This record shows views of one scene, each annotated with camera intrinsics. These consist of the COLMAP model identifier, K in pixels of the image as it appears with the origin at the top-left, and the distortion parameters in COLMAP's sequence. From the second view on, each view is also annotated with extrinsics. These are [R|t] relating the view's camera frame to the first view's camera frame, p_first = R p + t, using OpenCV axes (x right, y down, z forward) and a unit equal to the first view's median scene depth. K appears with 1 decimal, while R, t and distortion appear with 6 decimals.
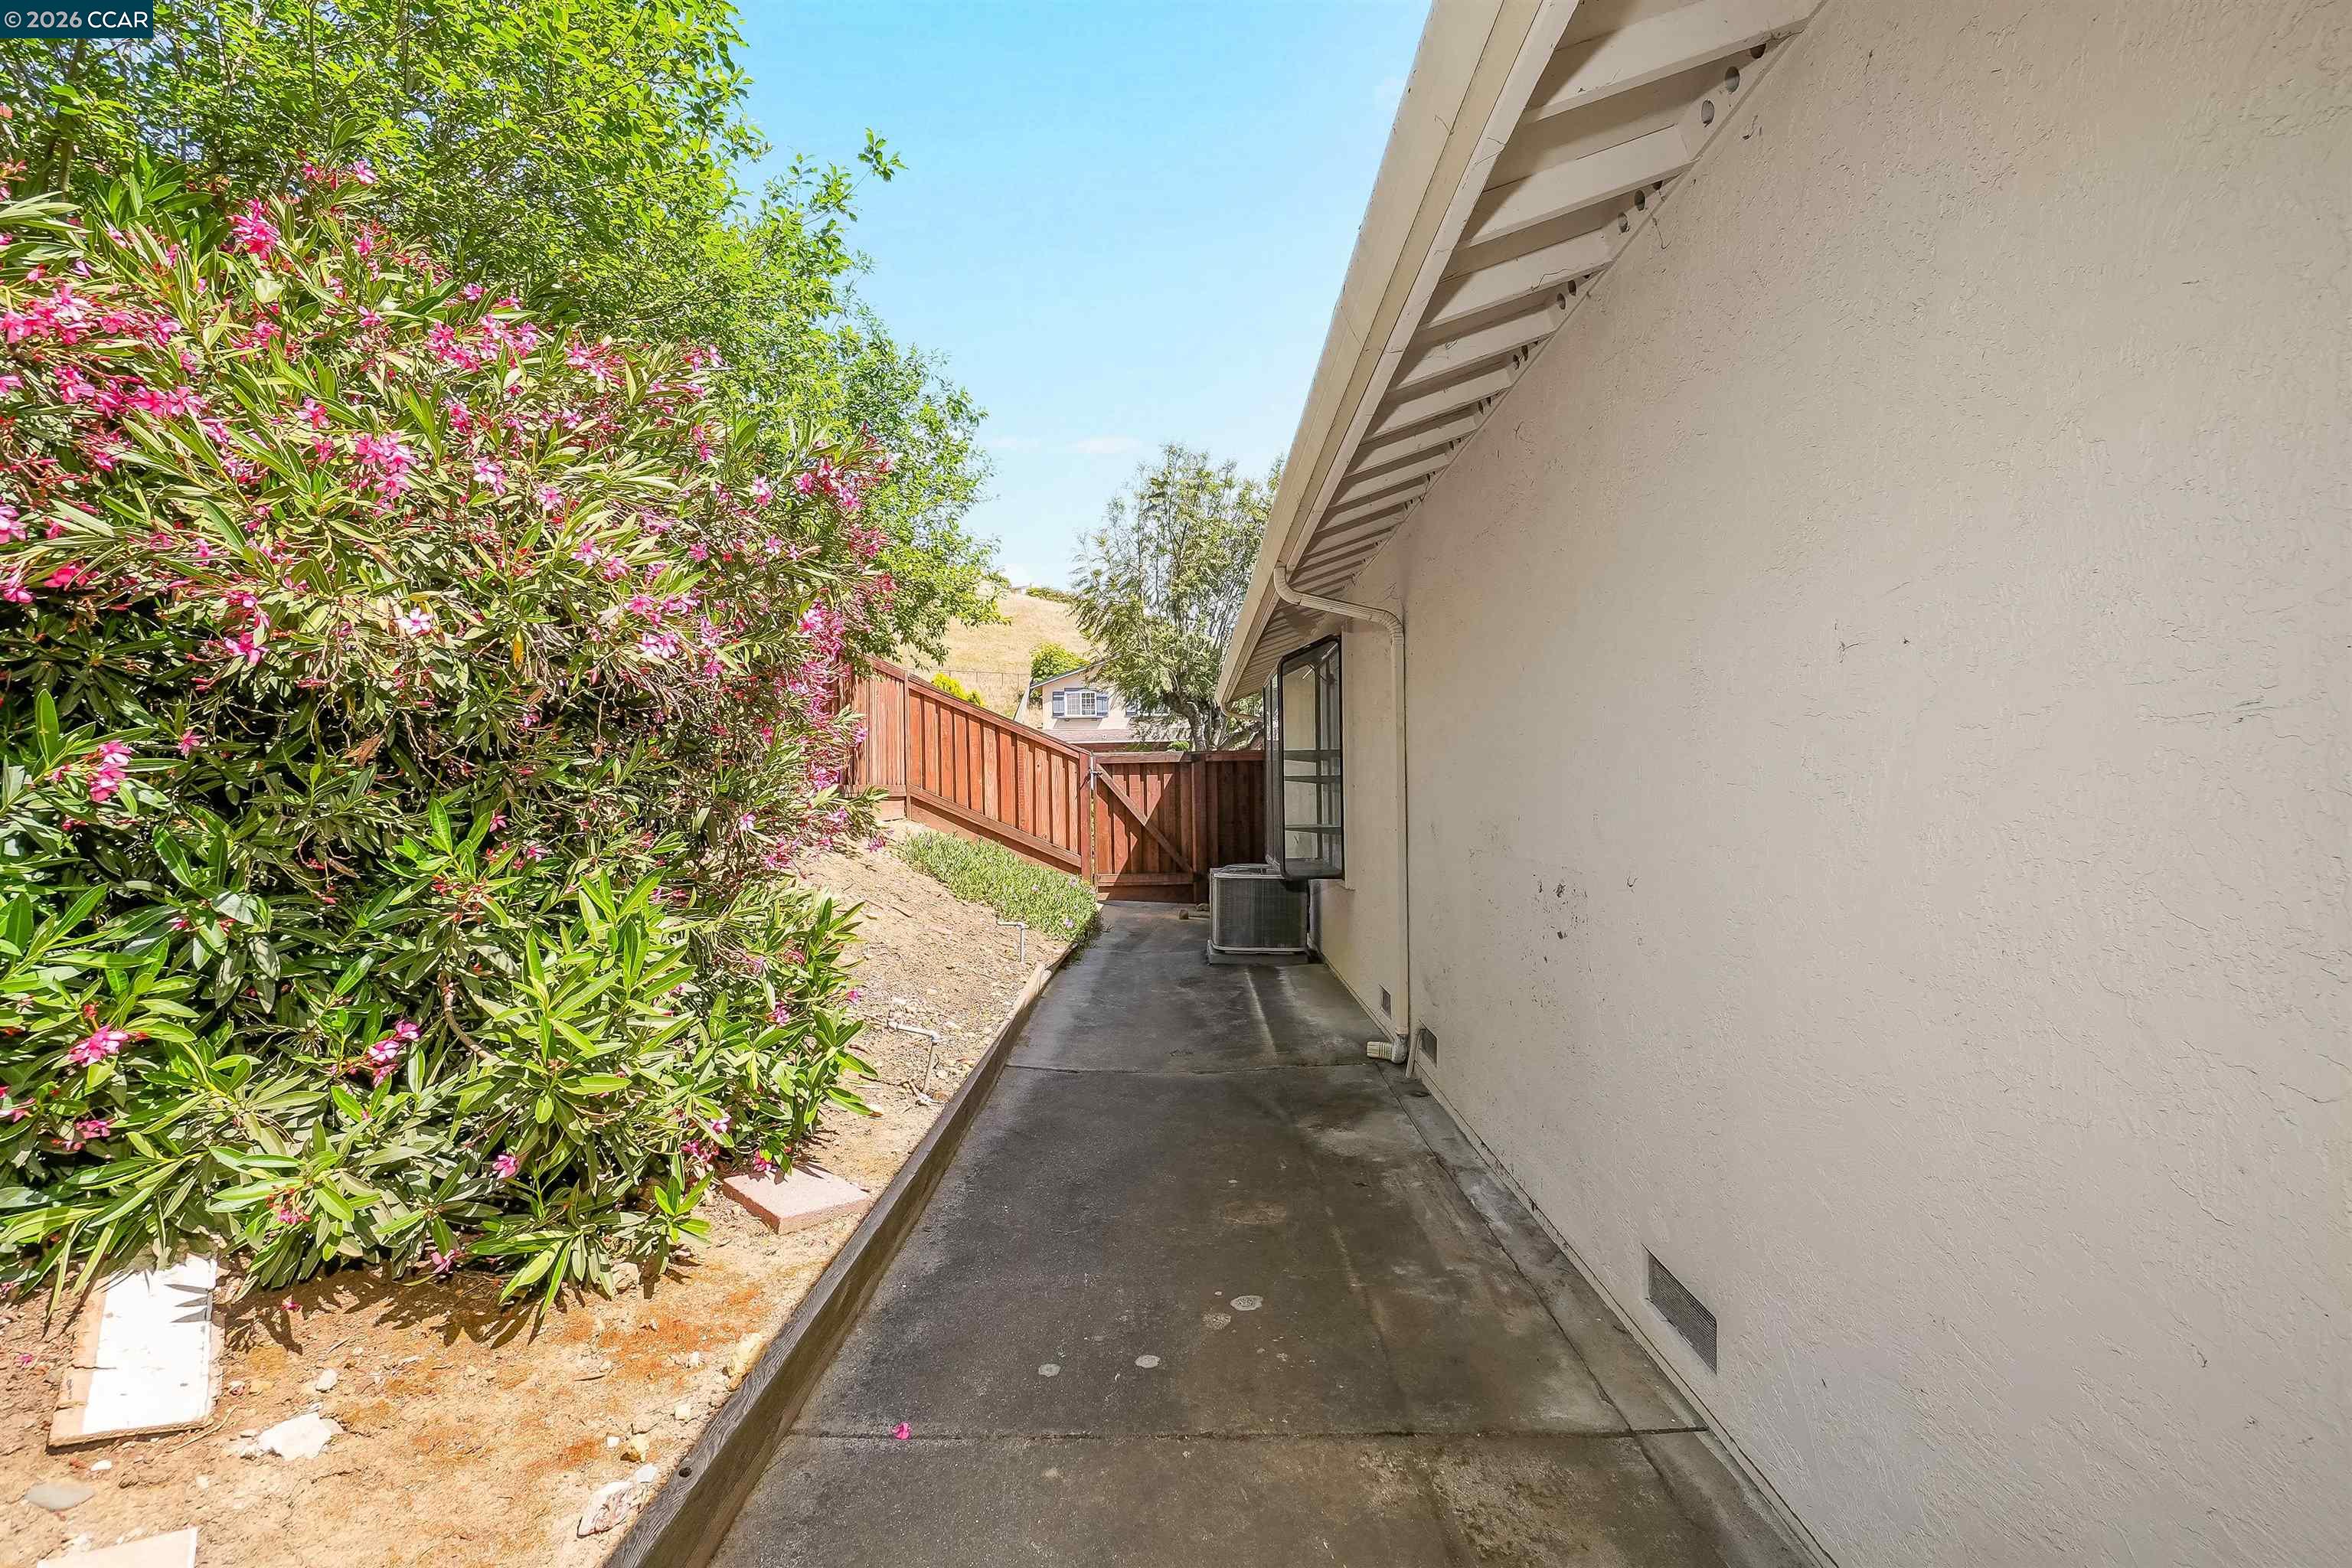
lens RADIAL K [[1025.8, 0, 1172.1], [0, 1025.8, 776.6], [0, 0, 1]] dist [-0.009993, 0.004967]
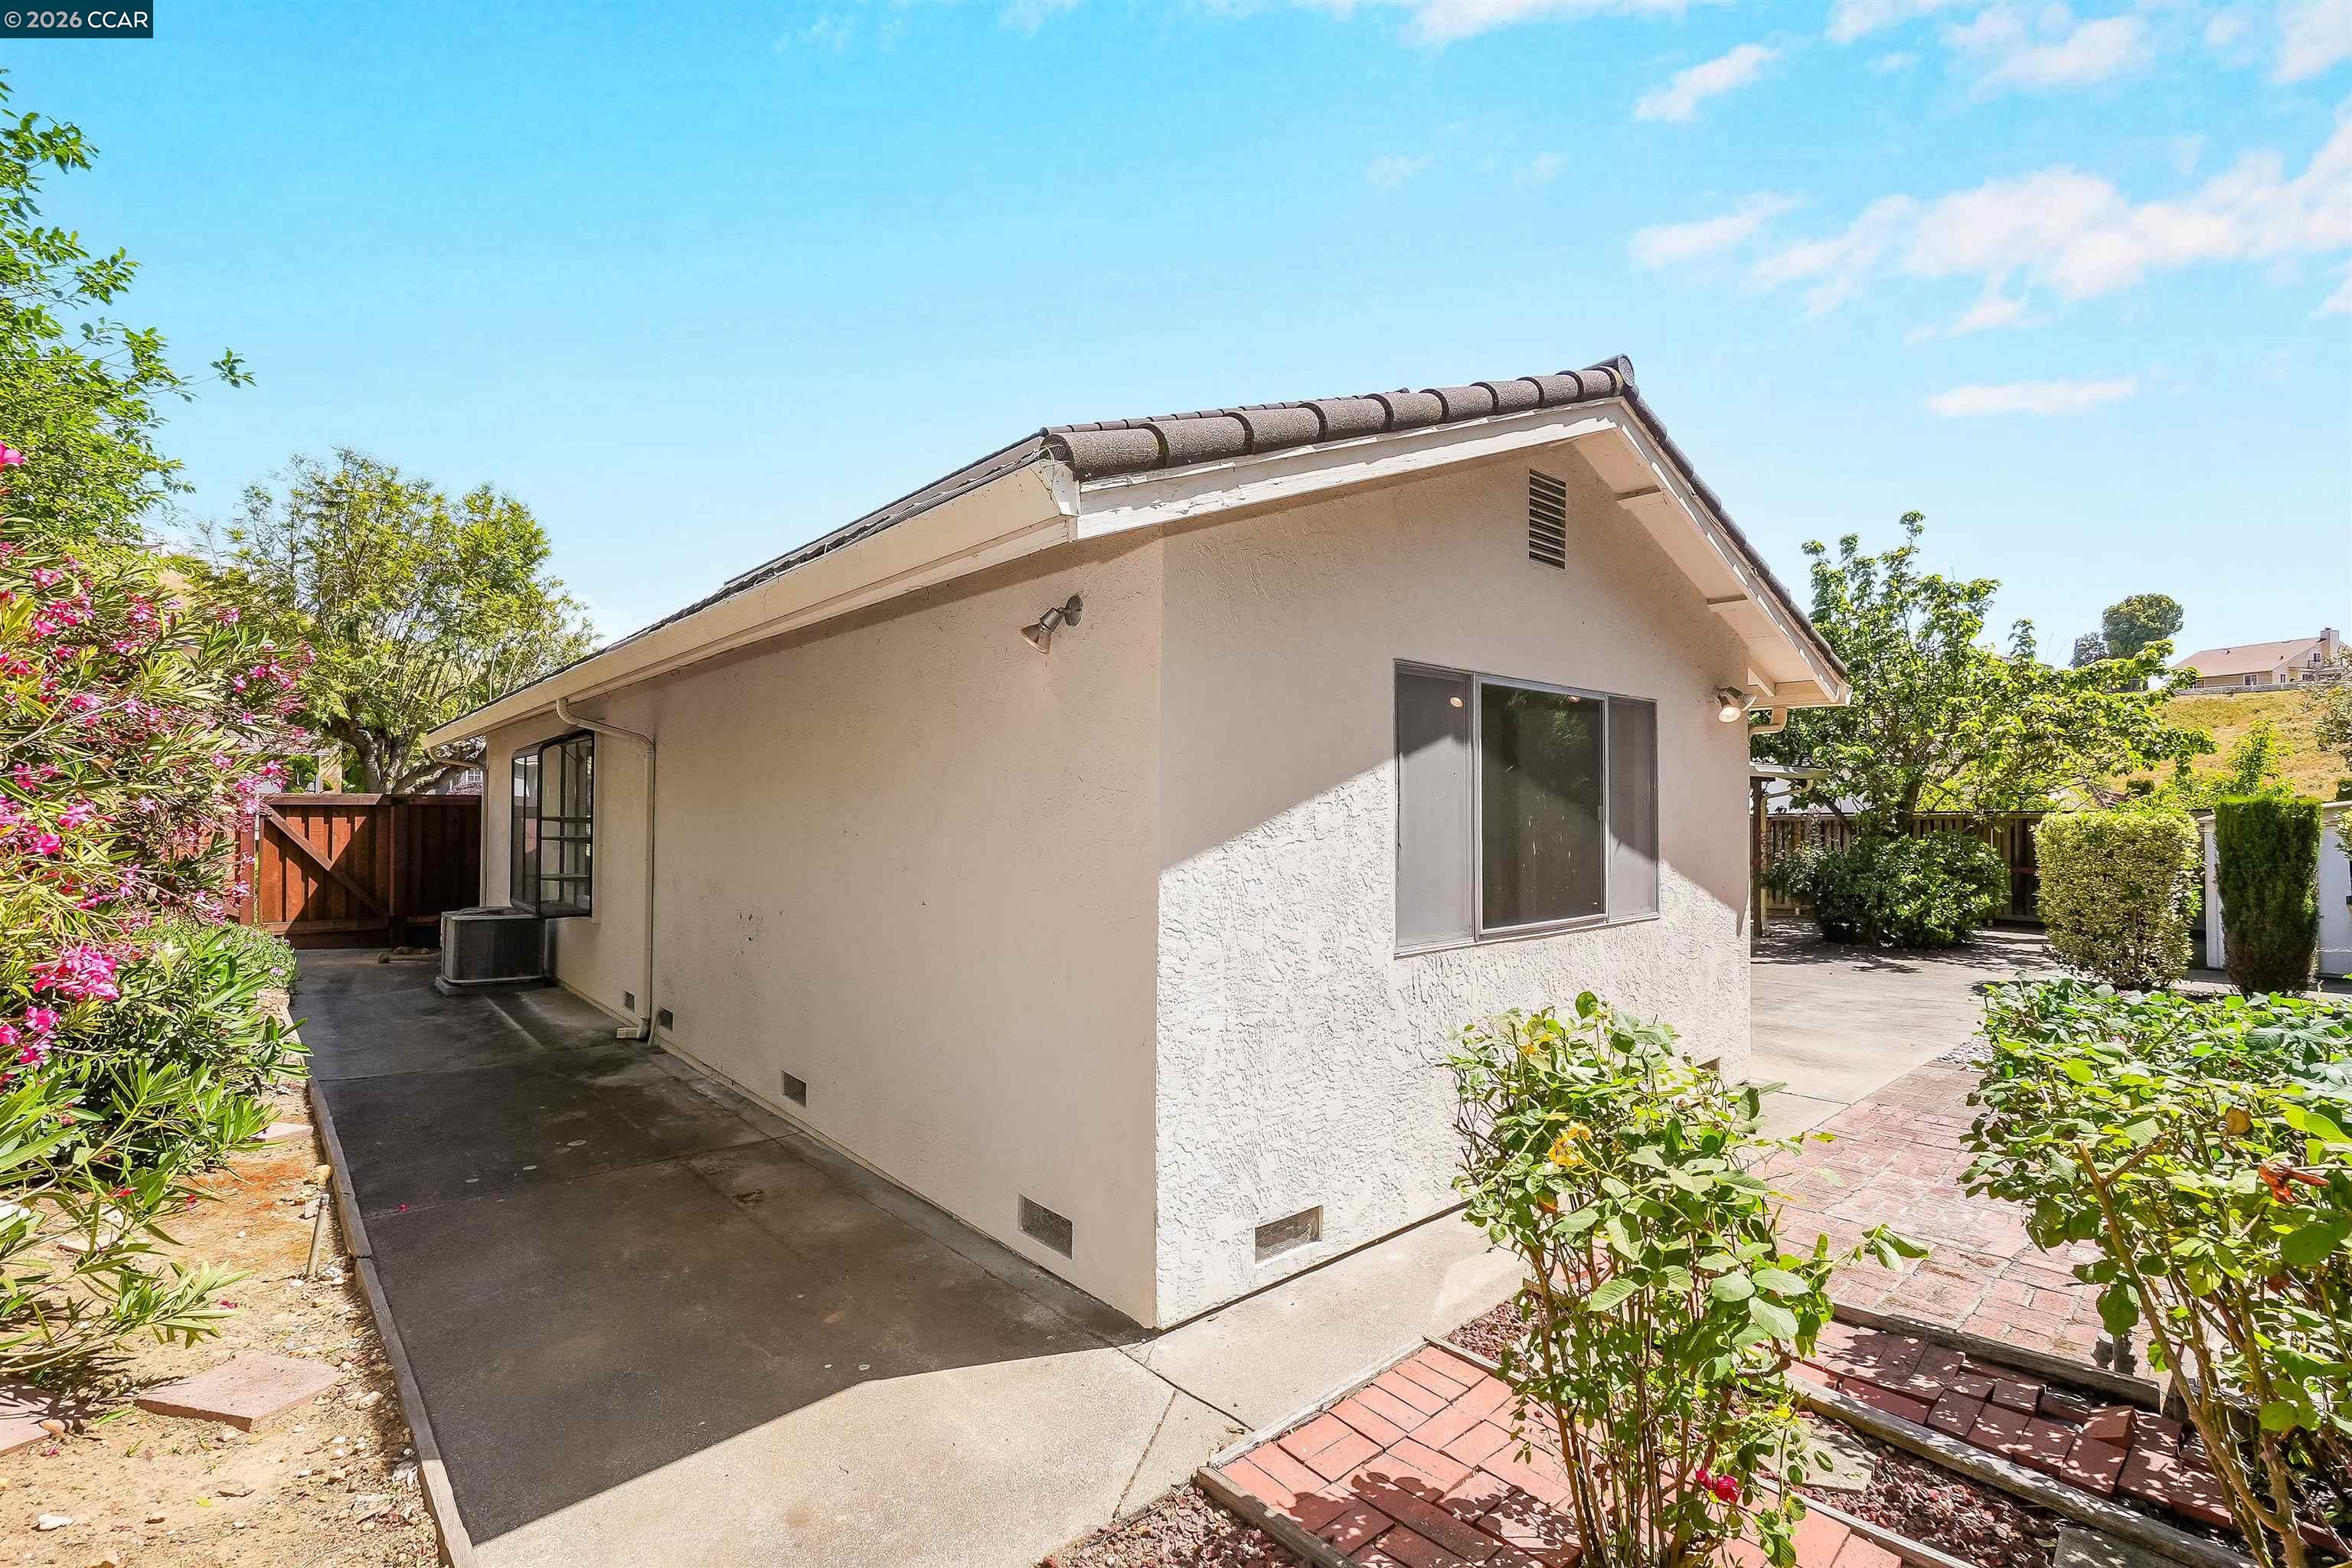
lens RADIAL K [[1025.8, 0, 1172.1], [0, 1025.8, 776.6], [0, 0, 1]] dist [-0.009993, 0.004967]
pose [[0.739944, 0.034238, 0.671796, -0.102806], [-0.019768, 0.999379, -0.029160, -0.032973], [-0.672377, 0.008297, 0.740162, -0.289281]]
